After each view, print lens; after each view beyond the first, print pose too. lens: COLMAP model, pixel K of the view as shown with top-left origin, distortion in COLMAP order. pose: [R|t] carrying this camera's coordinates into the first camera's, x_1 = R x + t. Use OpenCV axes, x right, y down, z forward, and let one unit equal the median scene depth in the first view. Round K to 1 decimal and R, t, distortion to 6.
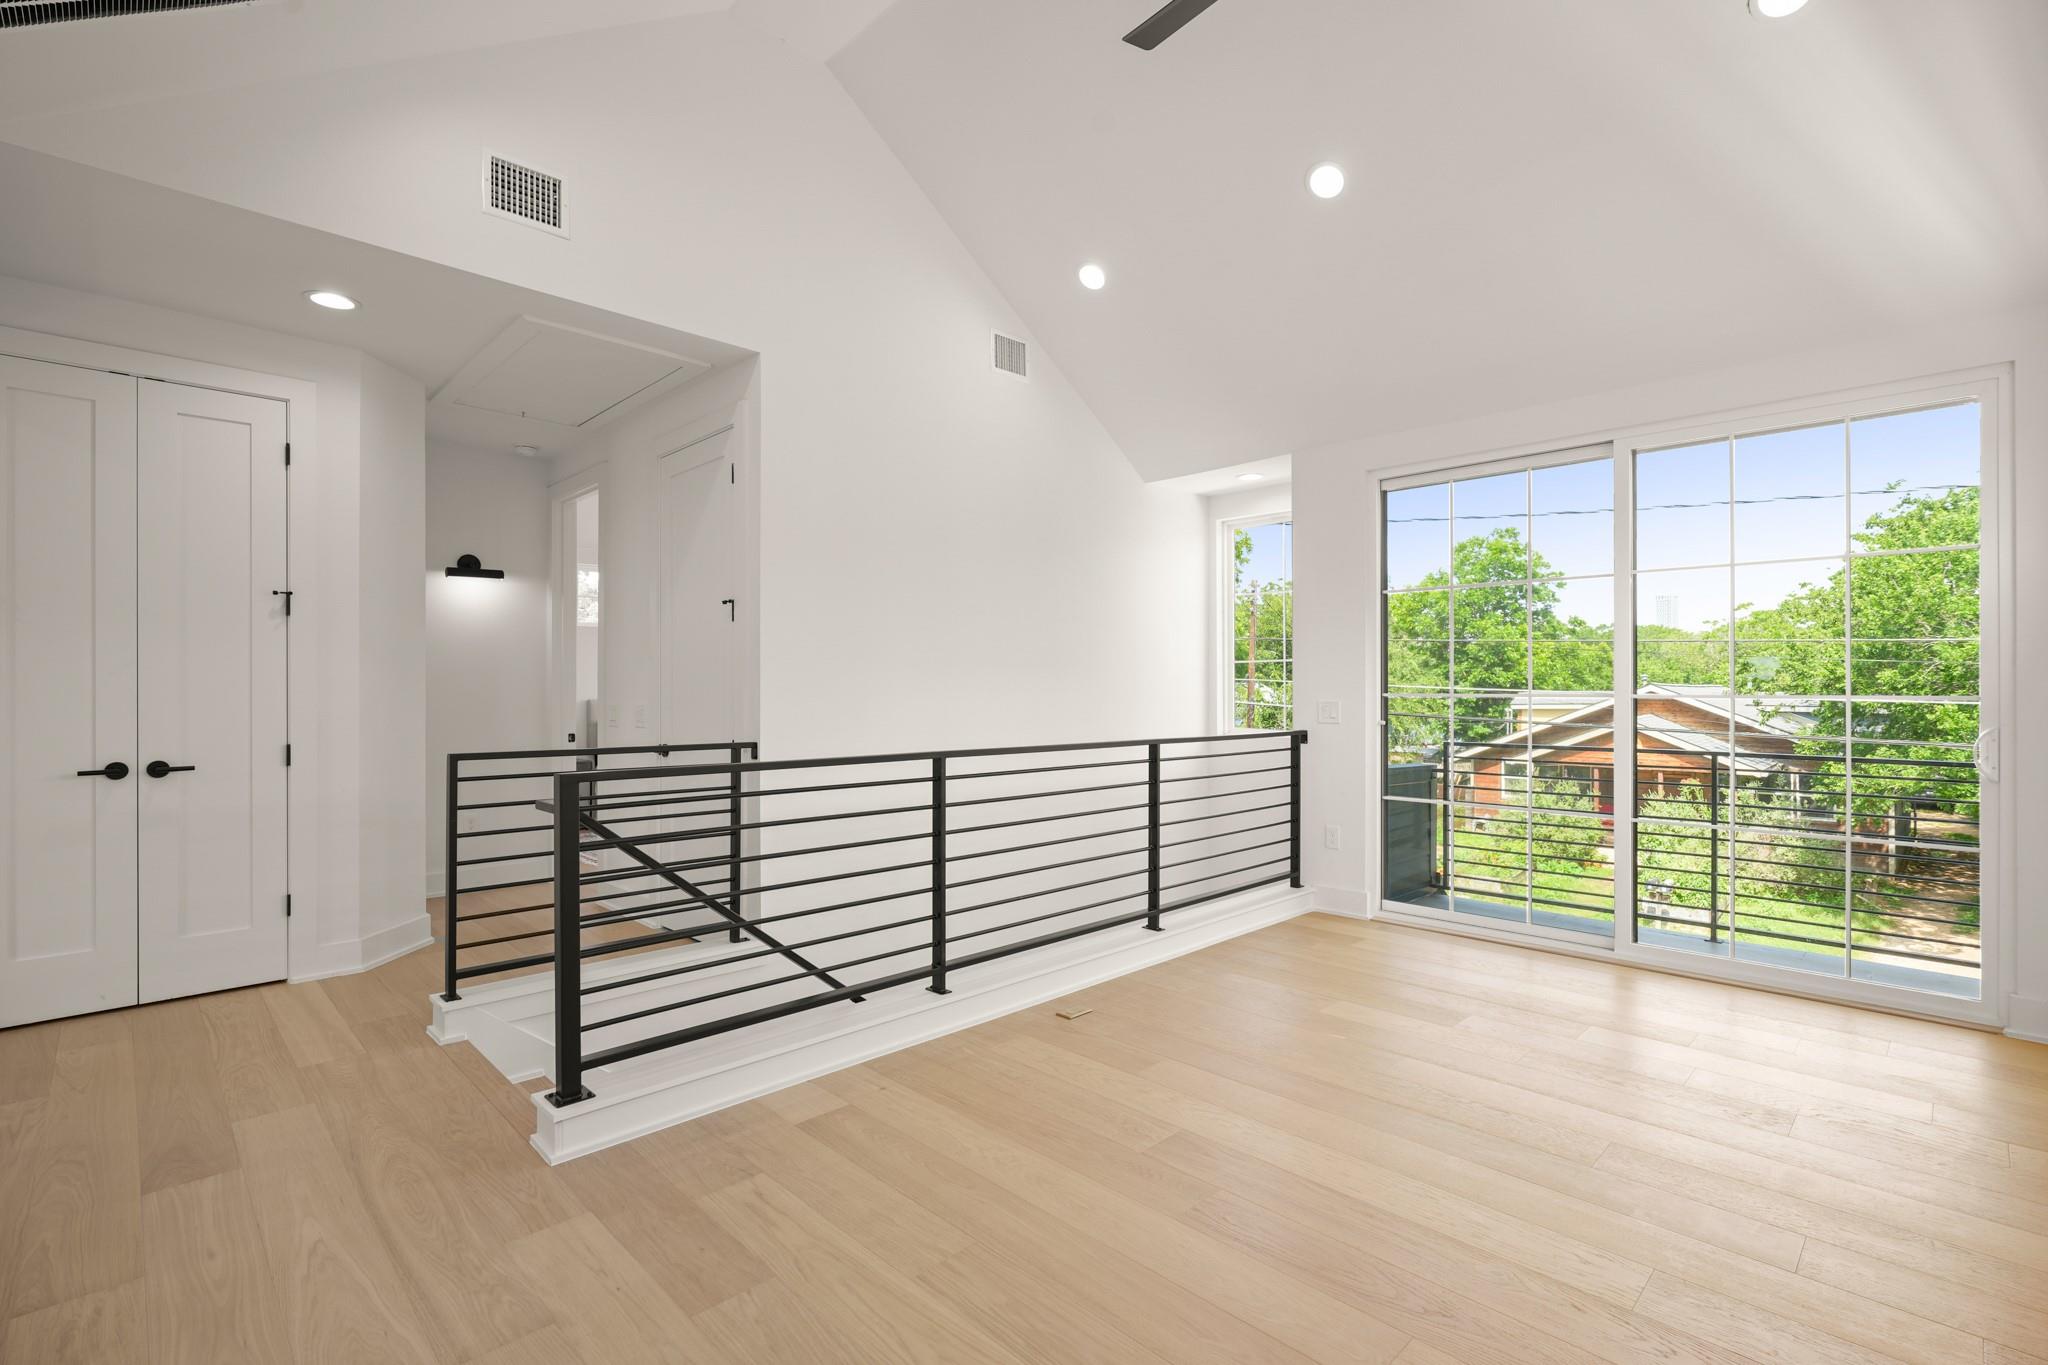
lens RADIAL K [[935.5, 0, 1028.7], [0, 935.5, 681.8], [0, 0, 1]] dist [-0.001199, 0.002994]
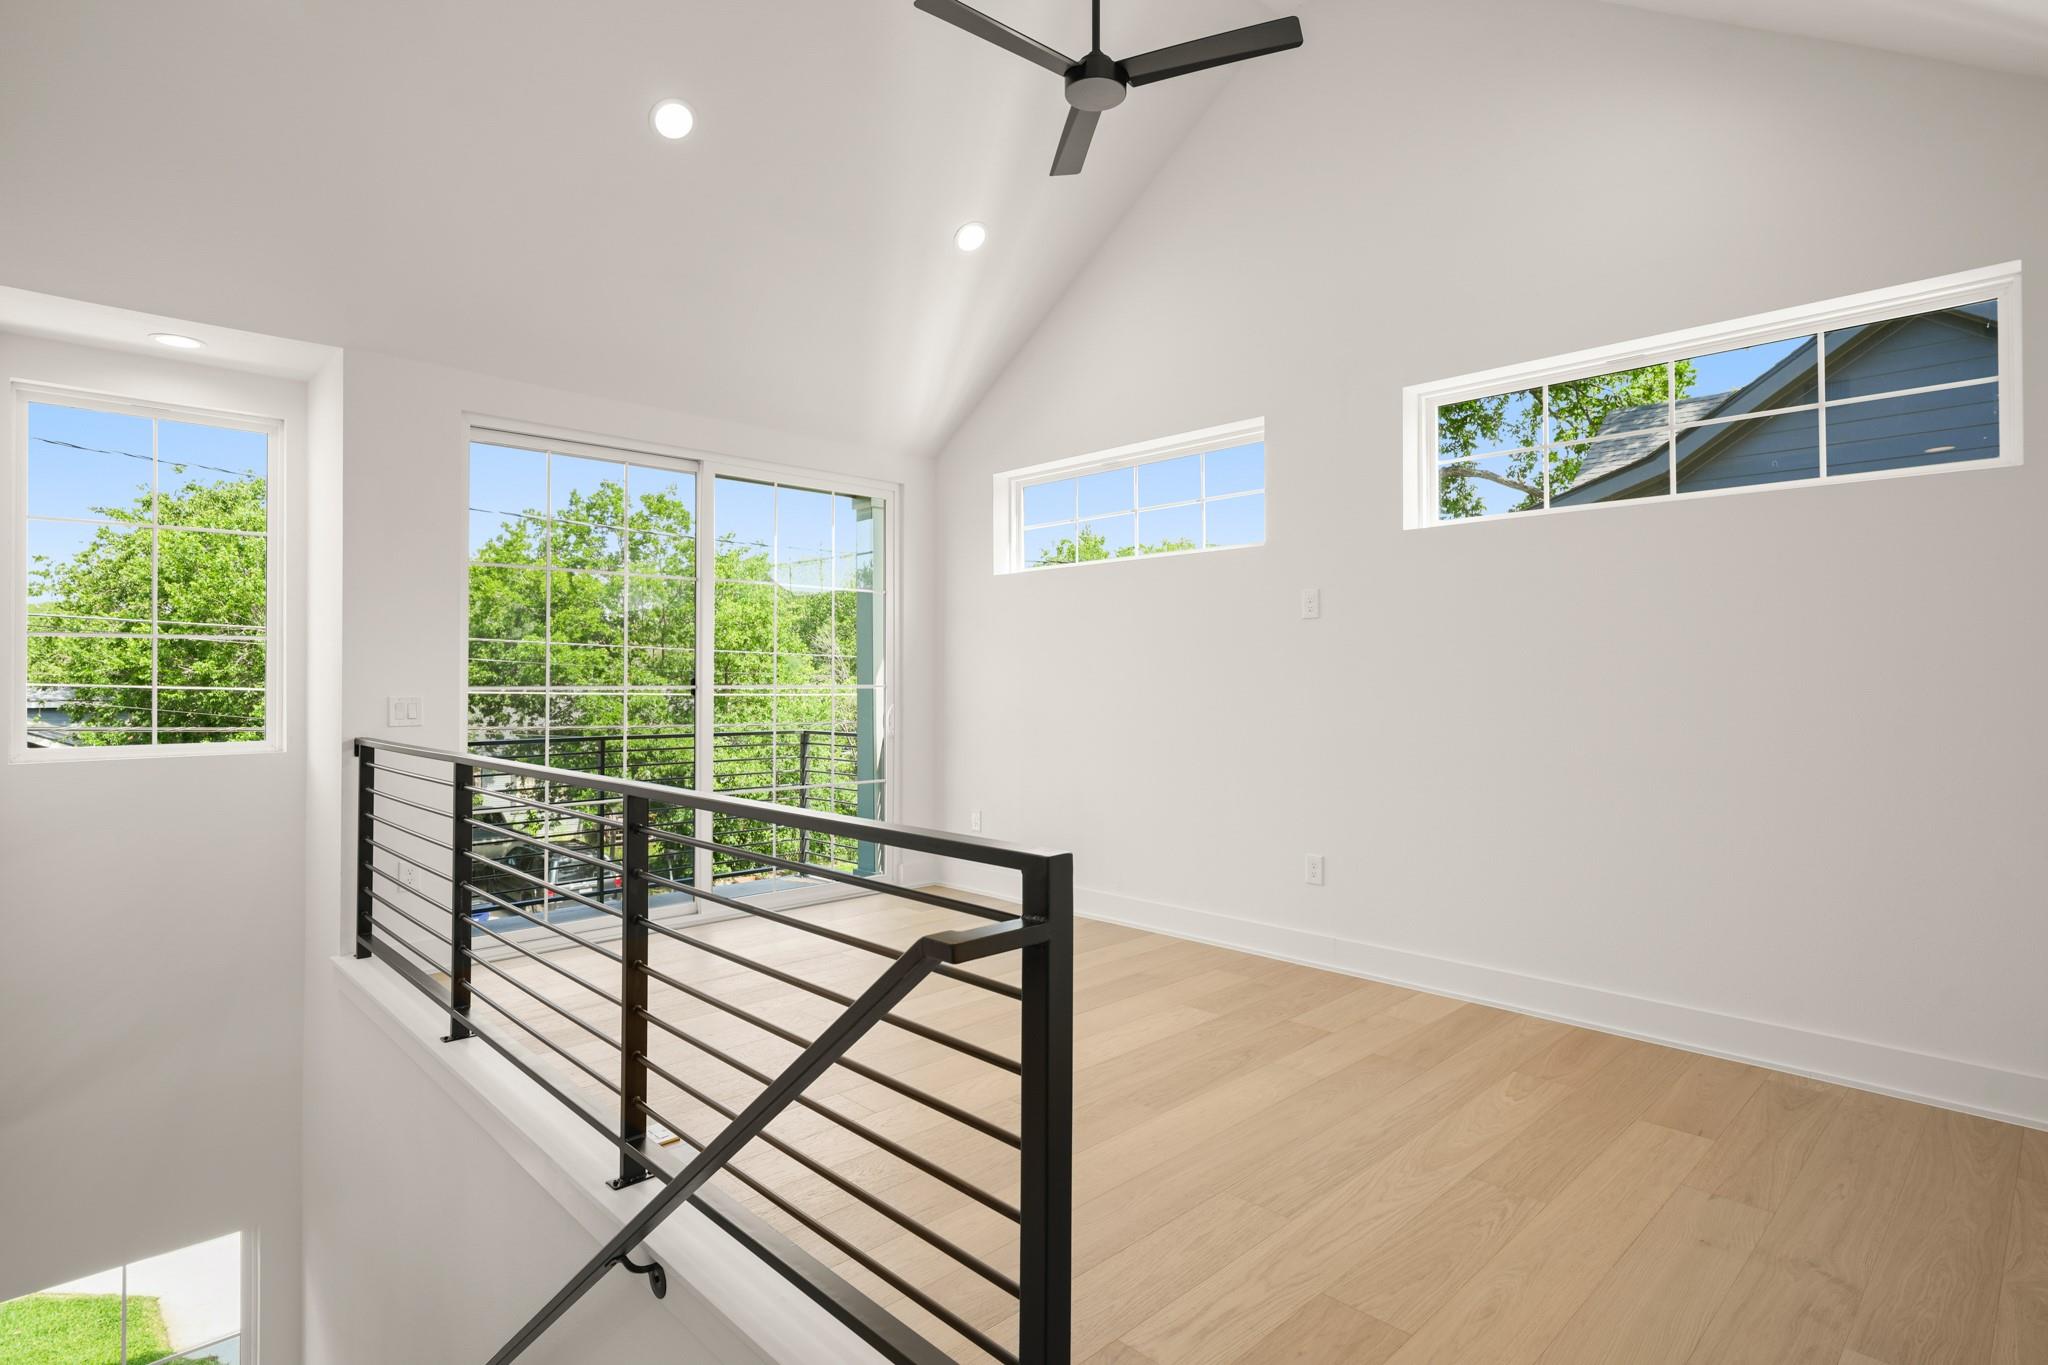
lens RADIAL K [[1042.8, 0, 1028.2], [0, 1042.8, 678.9], [0, 0, 1]] dist [0.000524, -0.000080]
pose [[0.006034, -0.001844, 0.999980, -0.151576], [-0.004150, 0.999990, 0.001869, 0.000349], [-0.999973, -0.004161, 0.006027, 0.146556]]
